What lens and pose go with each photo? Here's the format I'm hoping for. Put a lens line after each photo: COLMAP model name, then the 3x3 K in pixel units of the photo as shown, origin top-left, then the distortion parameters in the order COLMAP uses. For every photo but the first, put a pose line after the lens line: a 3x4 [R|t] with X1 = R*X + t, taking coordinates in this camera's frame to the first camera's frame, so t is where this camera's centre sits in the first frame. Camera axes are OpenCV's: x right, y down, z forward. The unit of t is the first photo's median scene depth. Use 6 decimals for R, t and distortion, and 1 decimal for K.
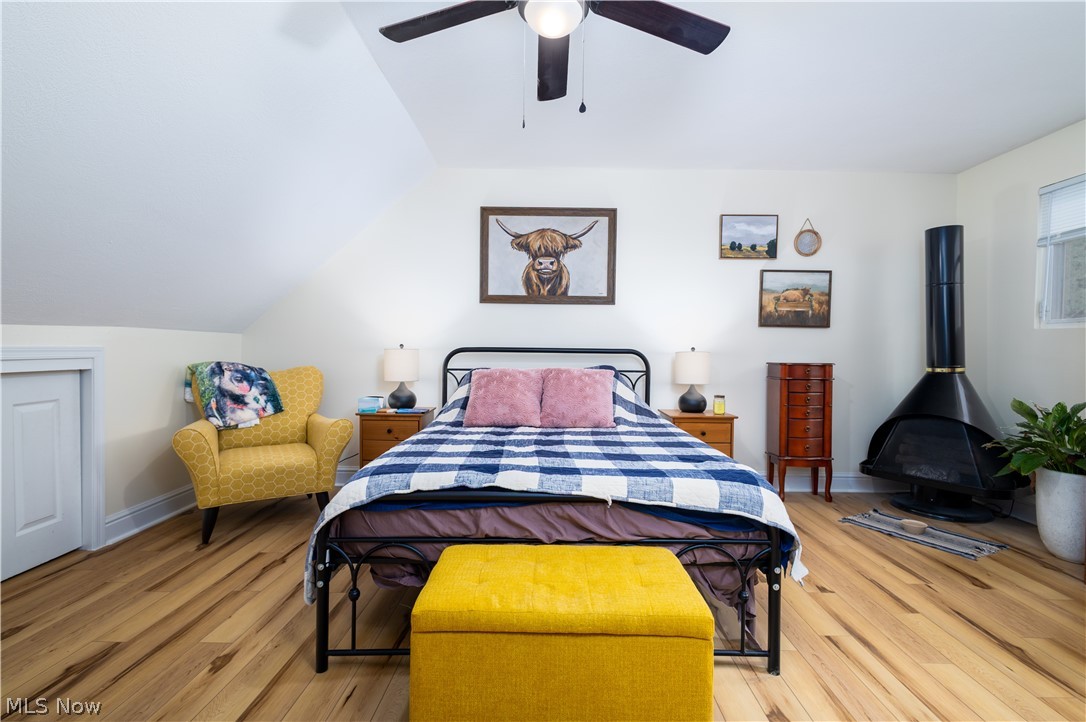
lens RADIAL K [[525.6, 0, 546.3], [0, 525.6, 363.8], [0, 0, 1]] dist [0.010370, 0.000227]
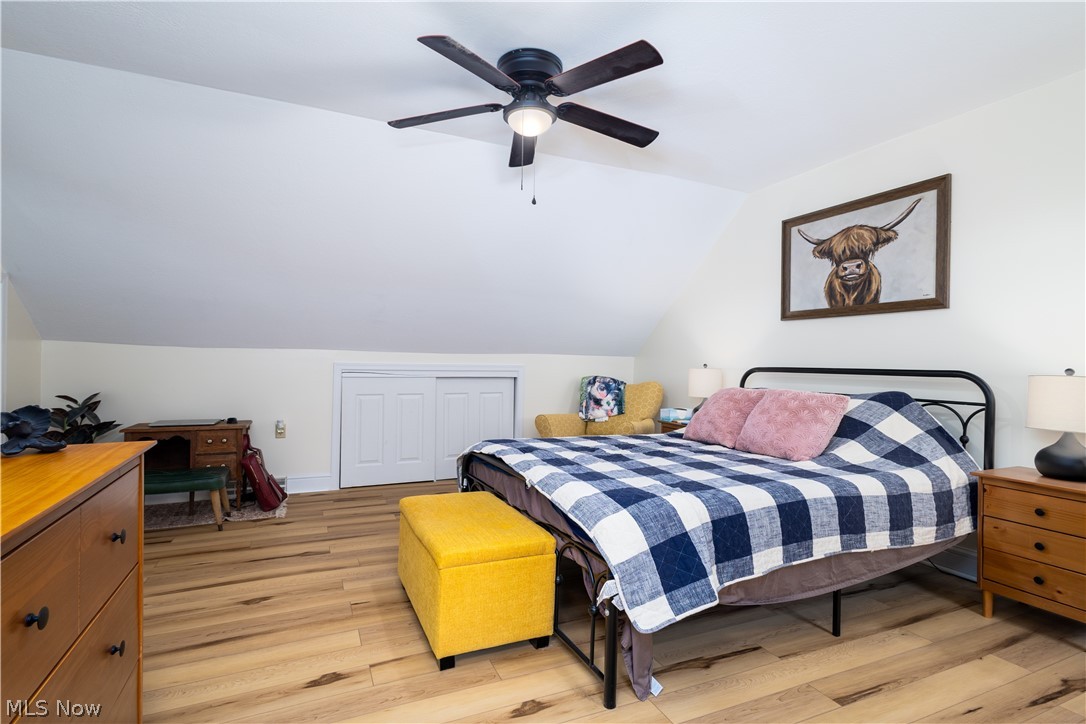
lens RADIAL K [[525.6, 0, 544.4], [0, 525.6, 360.4], [0, 0, 1]] dist [0.010370, 0.000227]
pose [[0.417468, -0.008837, -0.908649, 0.558621], [-0.040699, 0.998767, -0.028412, 0.000241], [0.907780, 0.048842, 0.416594, 0.215190]]
